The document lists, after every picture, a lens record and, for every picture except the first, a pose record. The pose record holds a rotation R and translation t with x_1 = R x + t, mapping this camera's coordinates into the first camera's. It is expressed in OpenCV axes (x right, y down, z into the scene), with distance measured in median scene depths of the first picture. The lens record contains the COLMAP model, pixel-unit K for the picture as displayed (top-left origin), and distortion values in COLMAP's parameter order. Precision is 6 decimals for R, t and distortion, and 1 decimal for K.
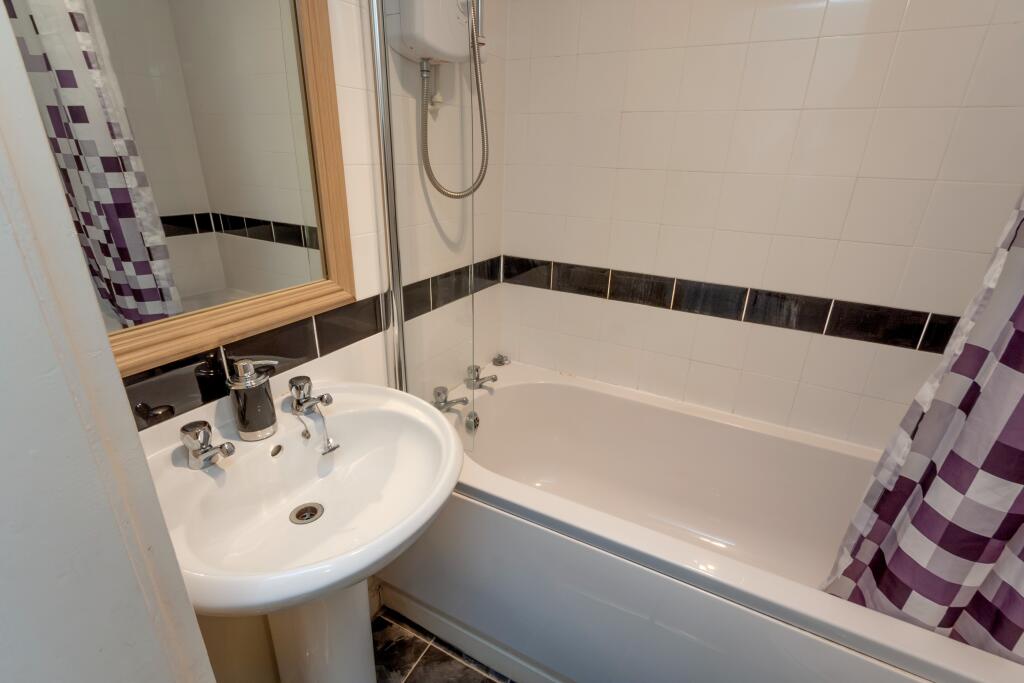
lens RADIAL K [[464.6, 0, 518.4], [0, 464.6, 341.8], [0, 0, 1]] dist [-0.021098, -0.000272]
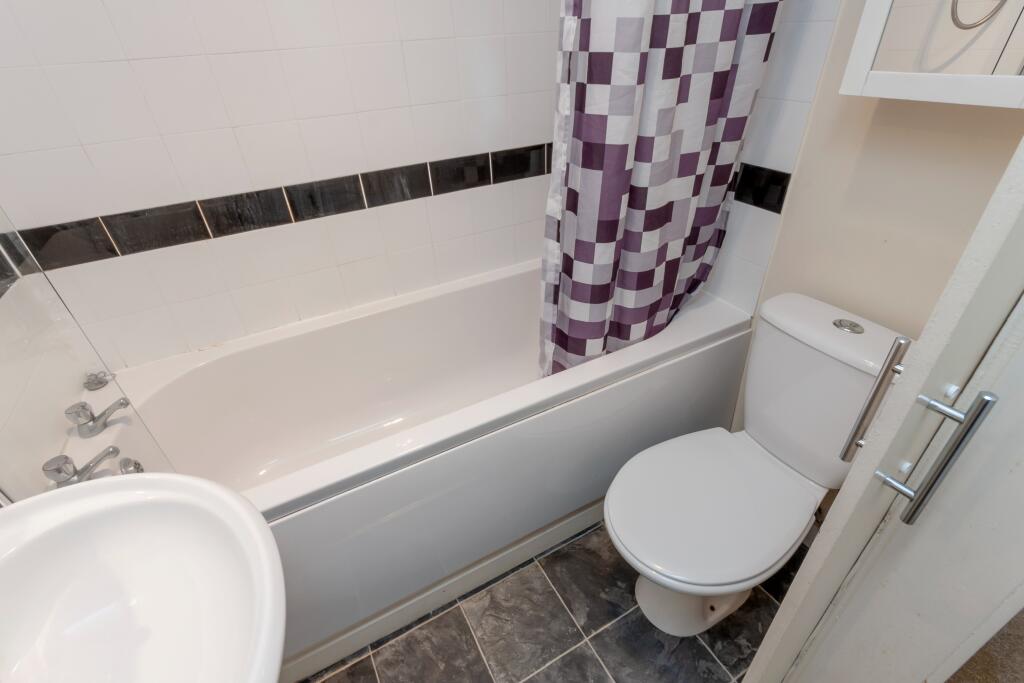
lens RADIAL K [[464.6, 0, 518.4], [0, 464.6, 341.8], [0, 0, 1]] dist [-0.021098, -0.000272]
pose [[0.551941, -0.504999, 0.663579, -0.230766], [0.357364, 0.862237, 0.358941, -0.059713], [-0.753427, 0.039025, 0.656373, 0.161538]]
